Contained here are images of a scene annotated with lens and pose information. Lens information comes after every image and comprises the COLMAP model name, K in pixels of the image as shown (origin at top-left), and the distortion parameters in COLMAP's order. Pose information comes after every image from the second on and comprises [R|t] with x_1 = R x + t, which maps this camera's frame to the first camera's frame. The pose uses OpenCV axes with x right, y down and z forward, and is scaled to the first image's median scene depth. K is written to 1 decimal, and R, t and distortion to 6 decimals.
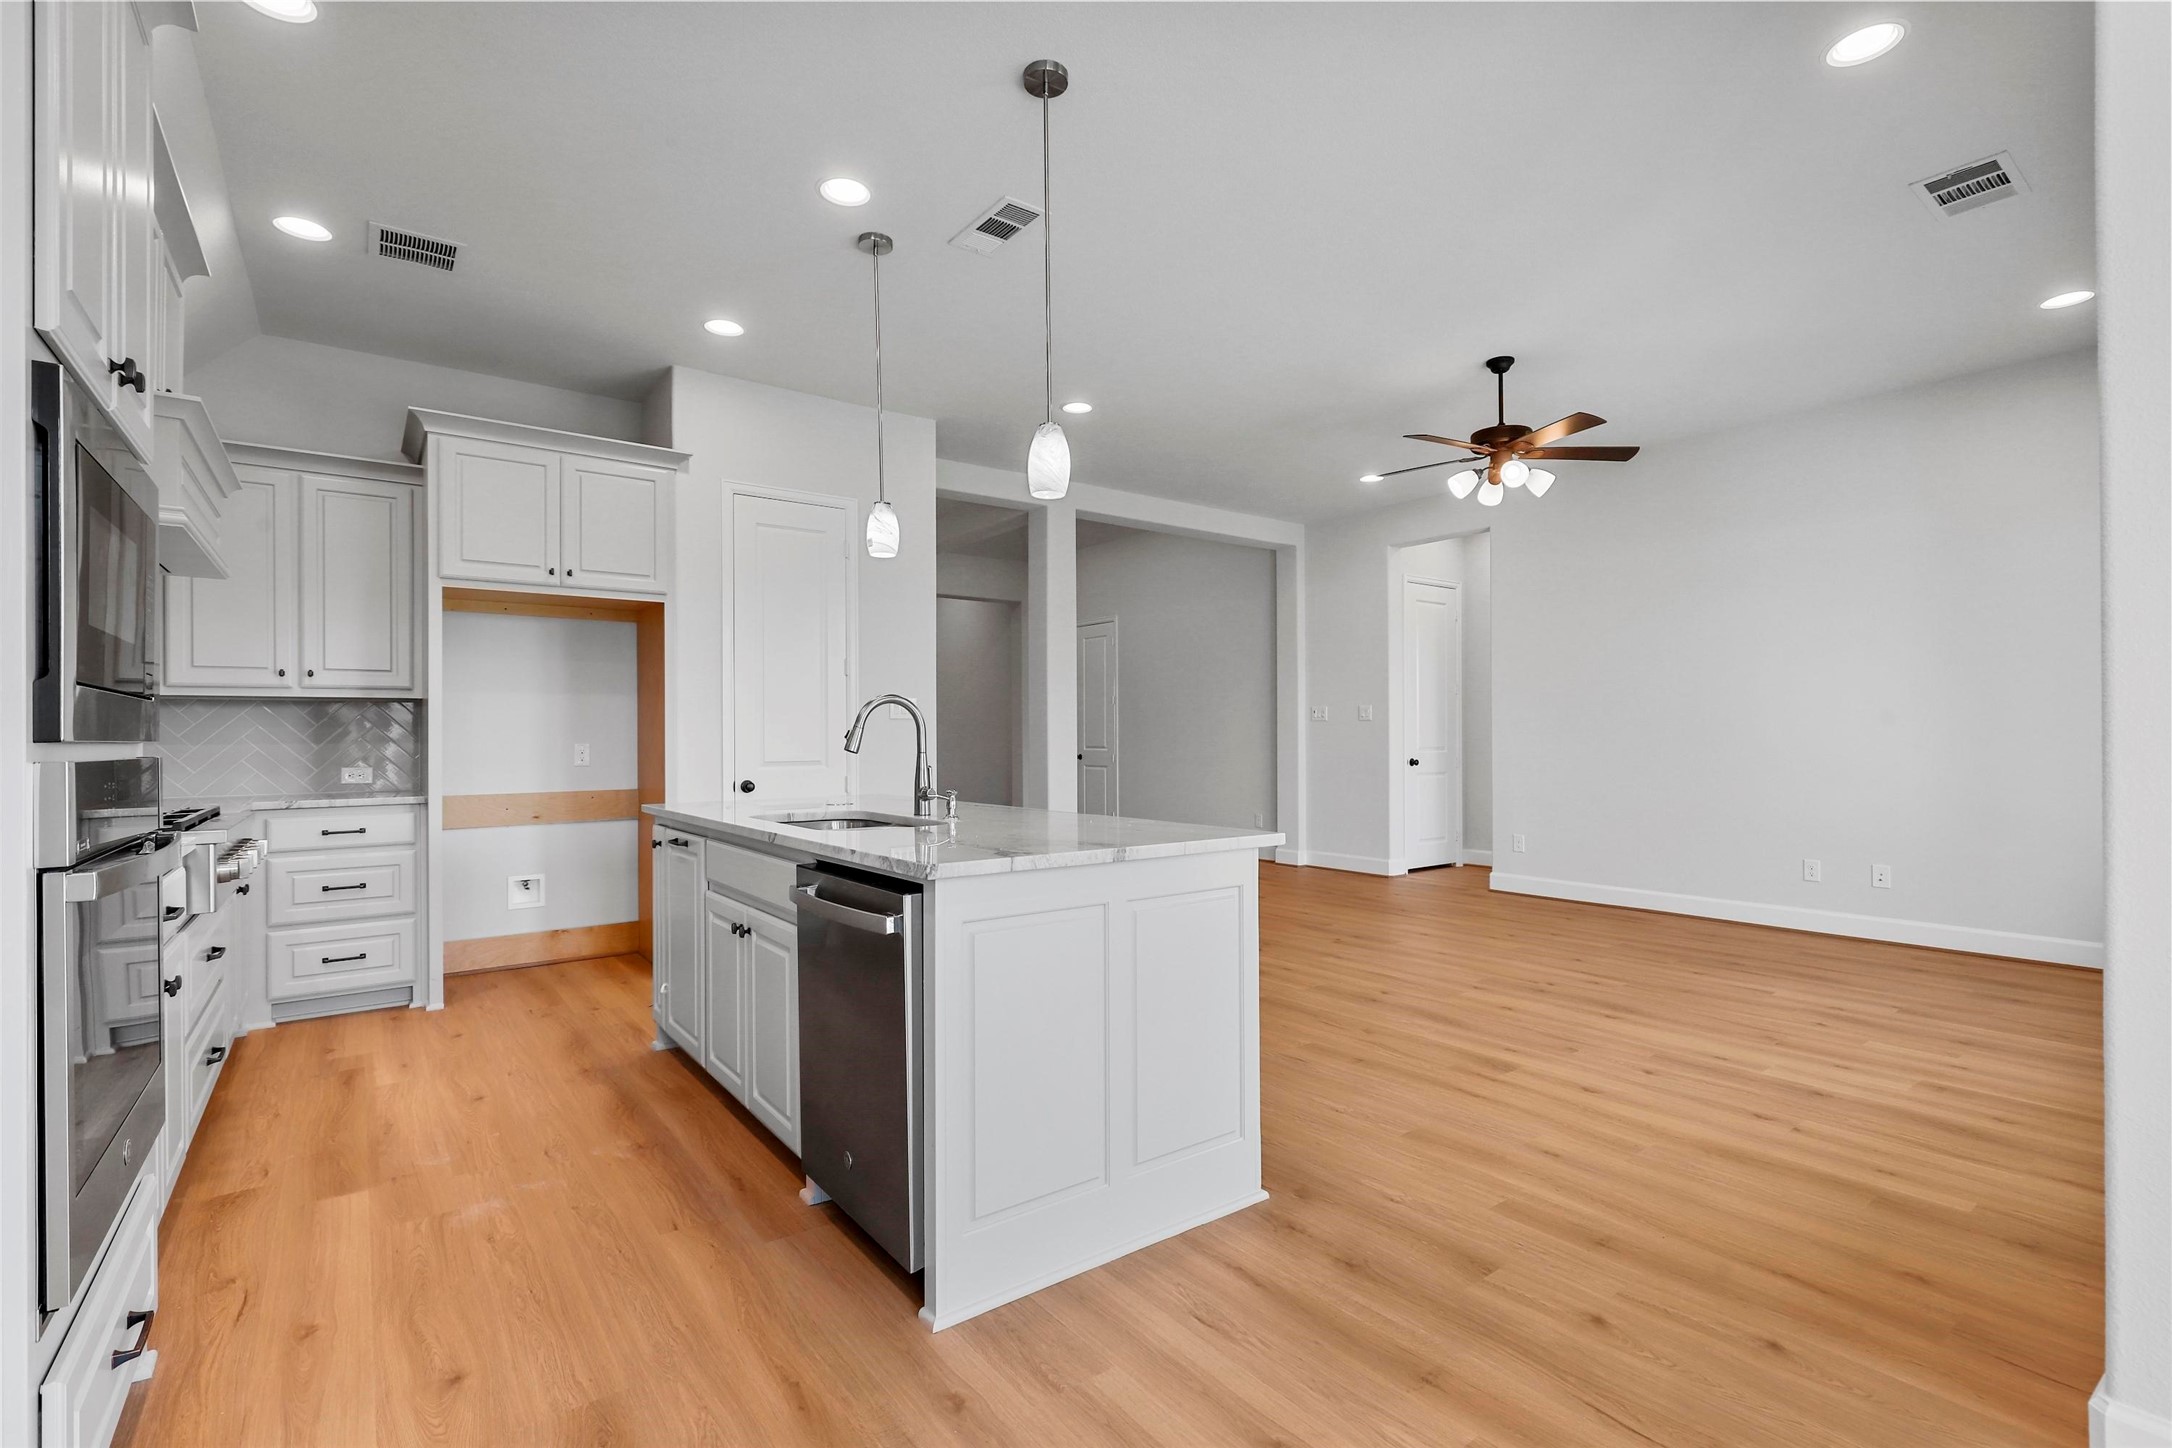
lens RADIAL K [[980.0, 0, 1089.0], [0, 980.0, 730.4], [0, 0, 1]] dist [0.004232, -0.002641]
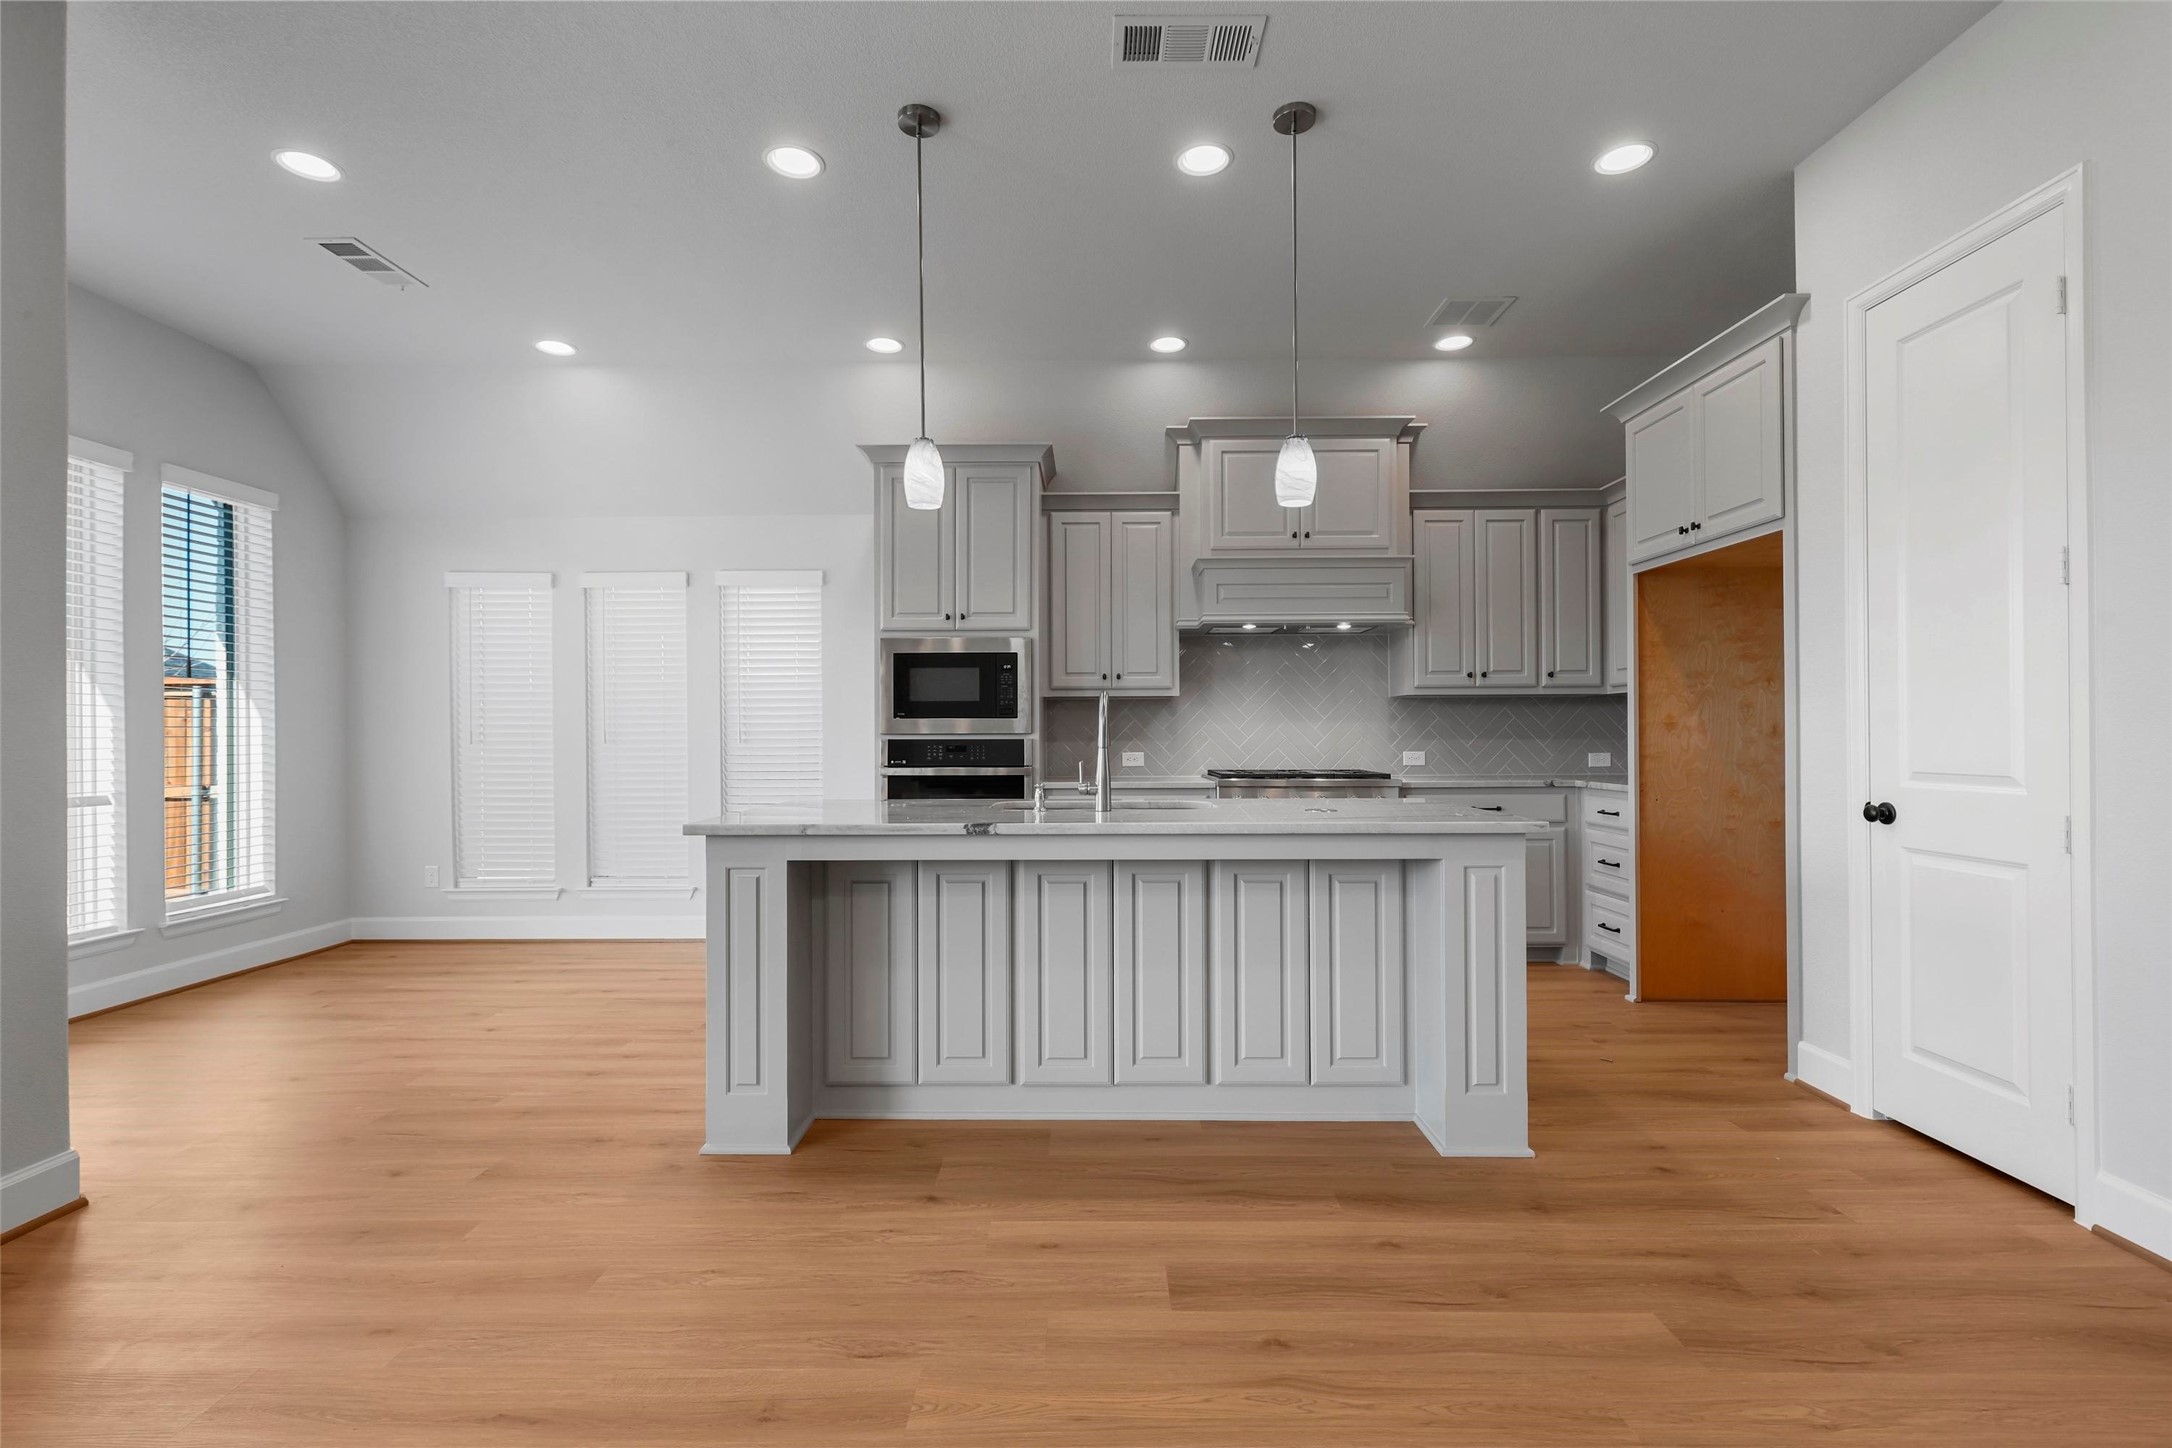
lens RADIAL K [[980.0, 0, 1083.0], [0, 980.0, 729.2], [0, 0, 1]] dist [0.004232, -0.002641]
pose [[-0.602525, 0.004435, -0.798088, 0.394247], [0.013867, 0.999892, -0.004912, 0.005183], [0.797980, -0.014026, -0.602521, 0.990751]]
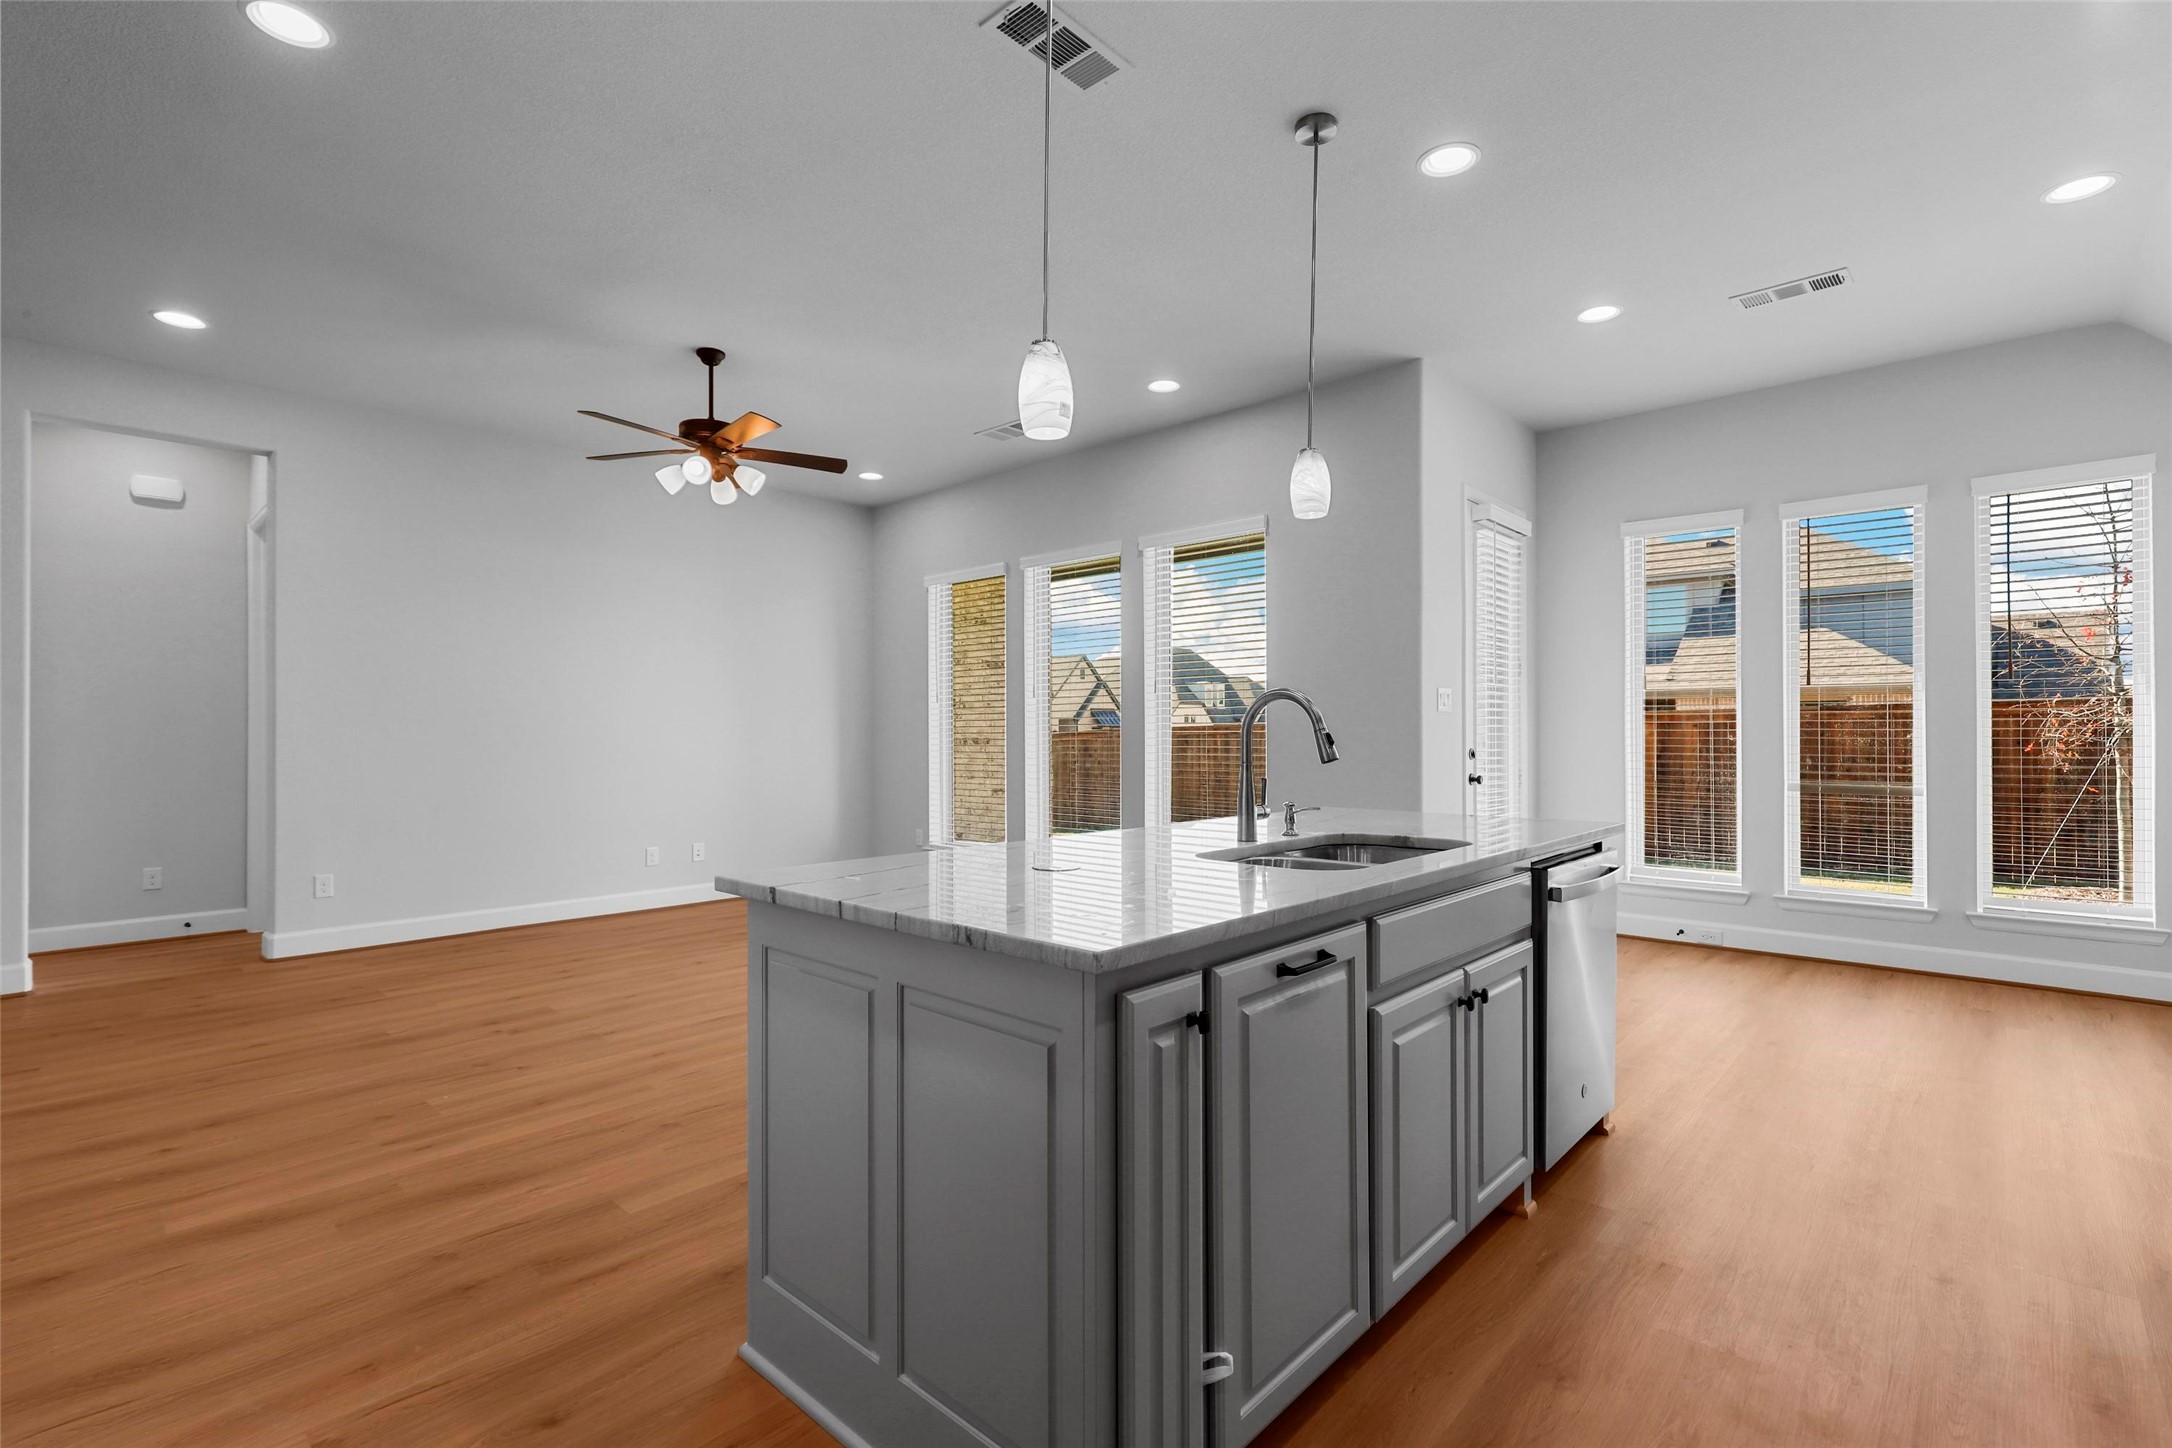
lens RADIAL K [[980.0, 0, 1093.1], [0, 980.0, 727.5], [0, 0, 1]] dist [0.004232, -0.002641]
pose [[-0.184519, 0.012437, 0.982750, -0.583035], [-0.003773, 0.999904, -0.013363, 0.002882], [-0.982822, -0.006174, -0.184455, 0.797471]]
